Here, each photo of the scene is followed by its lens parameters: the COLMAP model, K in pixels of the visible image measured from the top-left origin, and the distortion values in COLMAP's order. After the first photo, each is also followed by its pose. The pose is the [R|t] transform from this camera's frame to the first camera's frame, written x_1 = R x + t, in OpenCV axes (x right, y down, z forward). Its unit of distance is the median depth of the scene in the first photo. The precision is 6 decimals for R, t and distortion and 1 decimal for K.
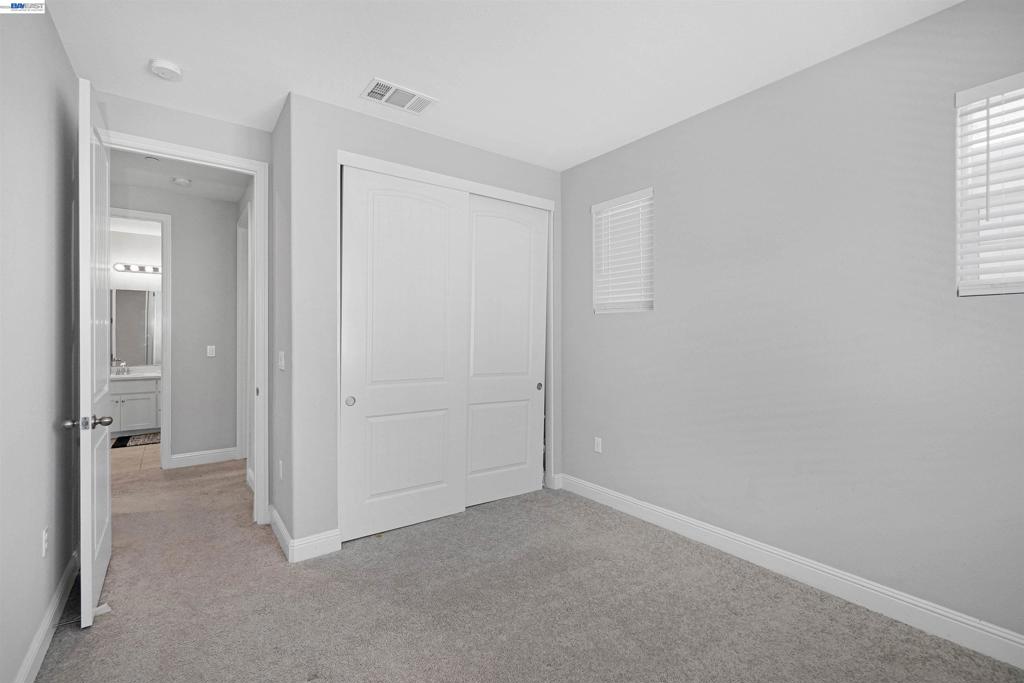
lens RADIAL K [[457.6, 0, 515.8], [0, 457.6, 337.5], [0, 0, 1]] dist [-0.001211, -0.000157]
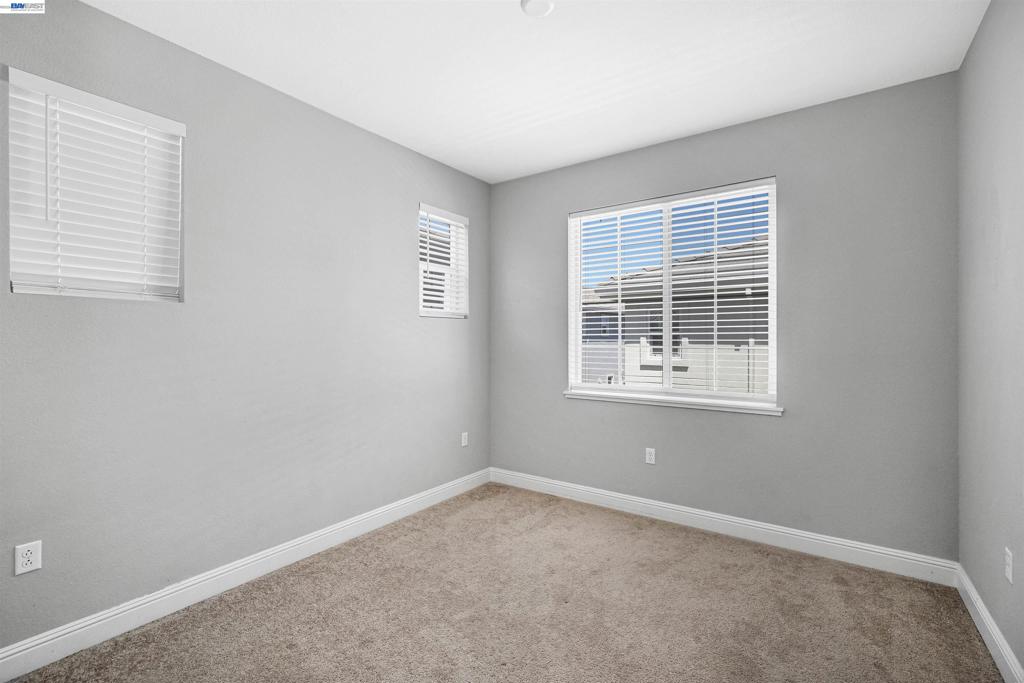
lens RADIAL K [[457.6, 0, 515.8], [0, 457.6, 337.5], [0, 0, 1]] dist [-0.001211, -0.000157]
pose [[-0.317591, 0.005226, 0.948213, -0.628497], [0.007348, 0.999968, -0.003050, 0.001789], [-0.948199, 0.005999, -0.317620, 0.892374]]
